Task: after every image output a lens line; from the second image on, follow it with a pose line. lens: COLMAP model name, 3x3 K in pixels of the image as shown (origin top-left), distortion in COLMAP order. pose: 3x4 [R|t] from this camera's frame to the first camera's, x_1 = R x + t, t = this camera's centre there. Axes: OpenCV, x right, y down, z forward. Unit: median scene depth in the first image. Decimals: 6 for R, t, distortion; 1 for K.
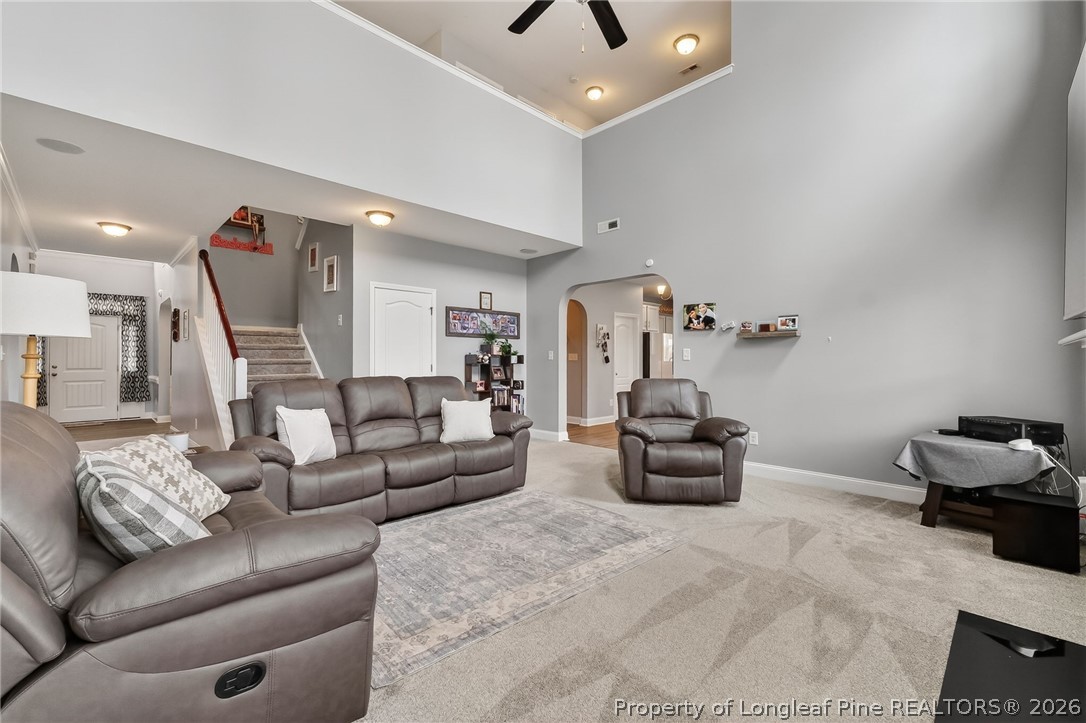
lens RADIAL K [[475.0, 0, 545.5], [0, 475.0, 365.2], [0, 0, 1]] dist [0.003367, 0.000262]
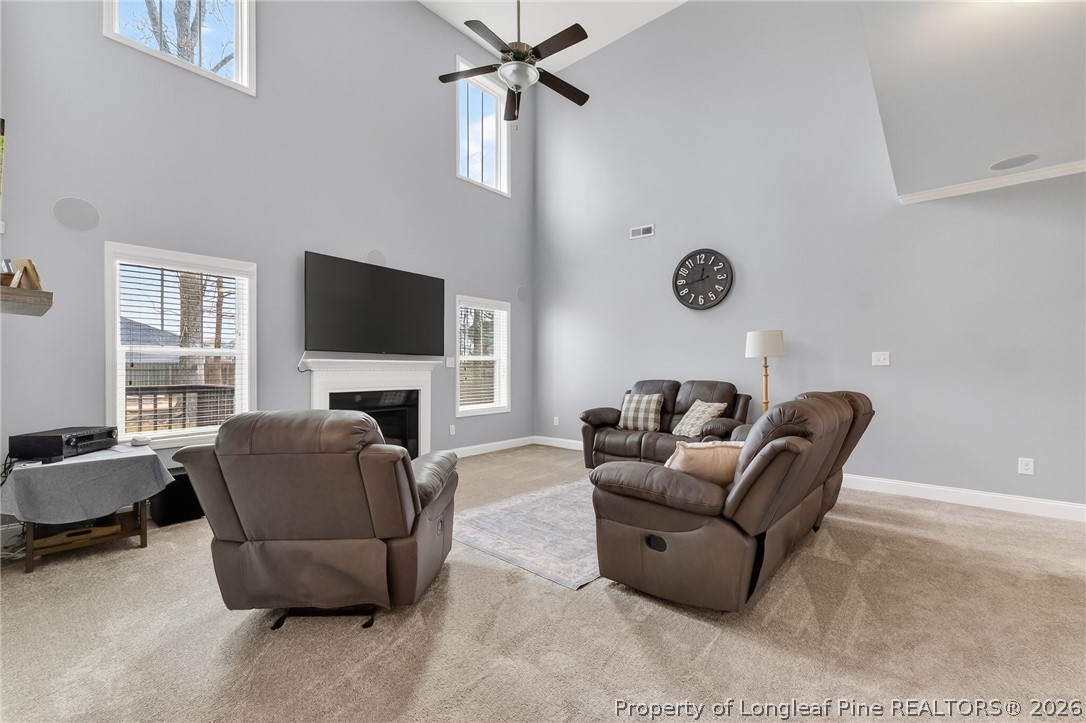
lens RADIAL K [[458.9, 0, 544.9], [0, 458.9, 366.4], [0, 0, 1]] dist [0.000264, 0.000004]
pose [[-0.996658, 0.002004, -0.081660, 0.093346], [0.001609, 0.999987, 0.004911, -0.018813], [0.081669, 0.004763, -0.996648, 2.008767]]
